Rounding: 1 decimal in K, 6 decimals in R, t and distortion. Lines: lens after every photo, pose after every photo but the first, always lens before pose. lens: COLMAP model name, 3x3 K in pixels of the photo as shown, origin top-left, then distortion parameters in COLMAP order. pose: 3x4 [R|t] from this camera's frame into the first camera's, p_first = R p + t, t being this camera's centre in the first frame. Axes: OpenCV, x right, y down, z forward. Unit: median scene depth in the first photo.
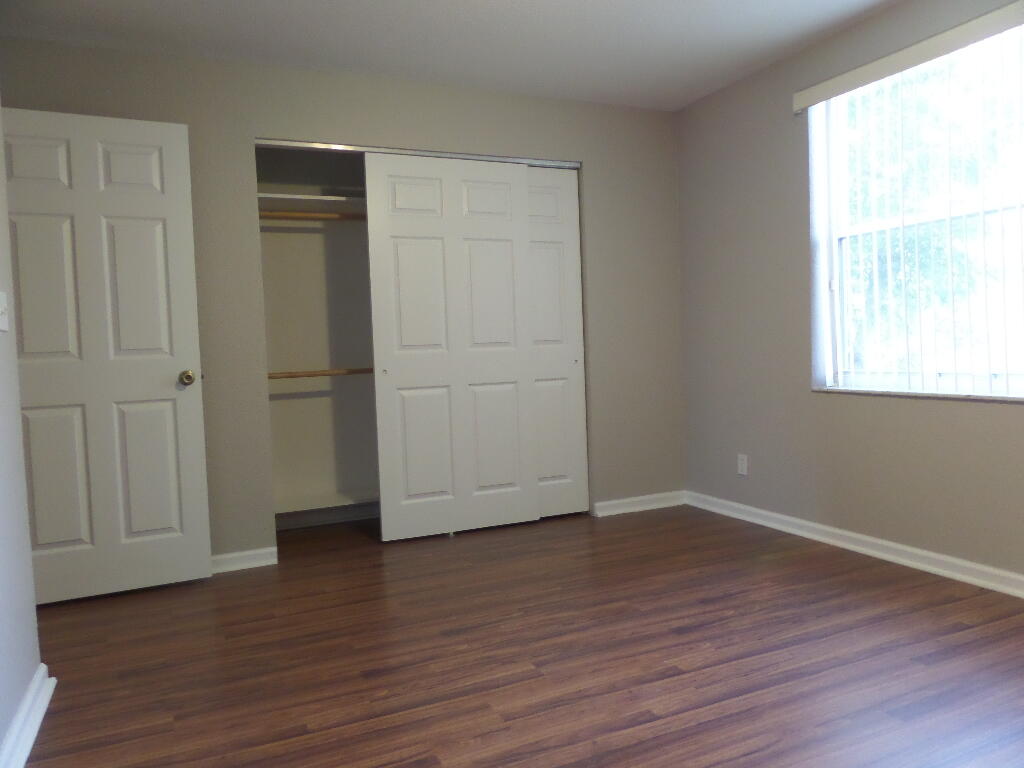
lens RADIAL K [[742.5, 0, 512.0], [0, 742.5, 384.0], [0, 0, 1]] dist [-0.036278, -0.001858]
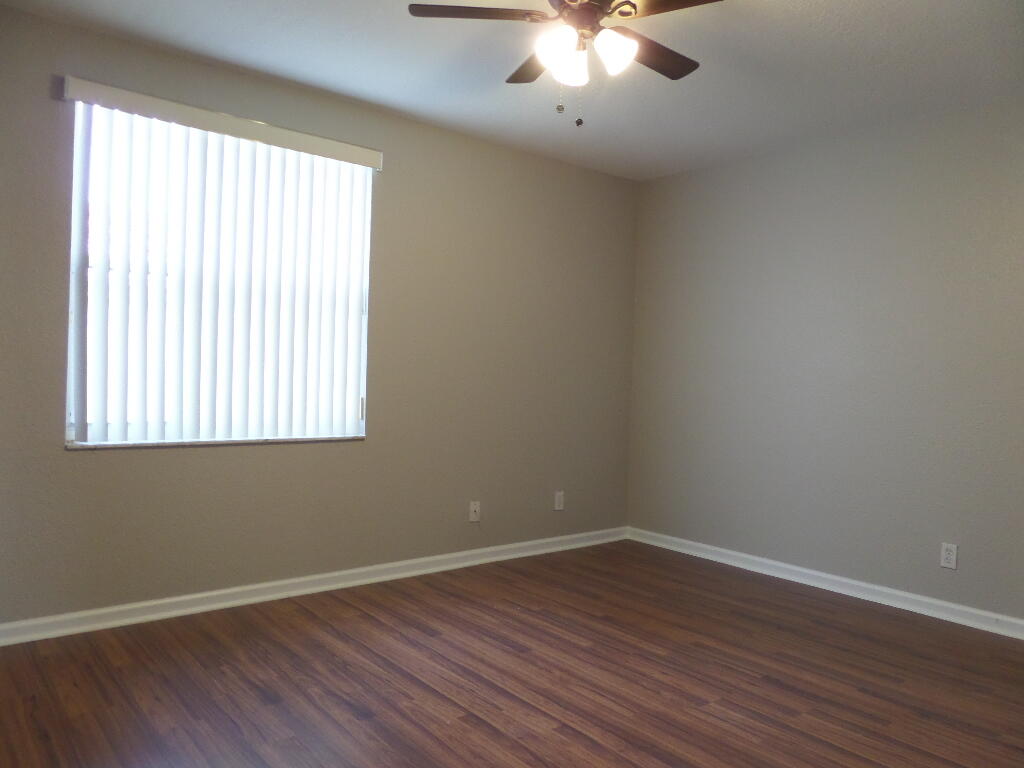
lens RADIAL K [[742.5, 0, 512.0], [0, 742.5, 384.0], [0, 0, 1]] dist [-0.036278, -0.001858]
pose [[-0.261411, 0.013649, 0.965131, -0.699947], [0.027176, 0.999608, -0.006775, -0.062081], [-0.964845, 0.024458, -0.261679, 1.051957]]
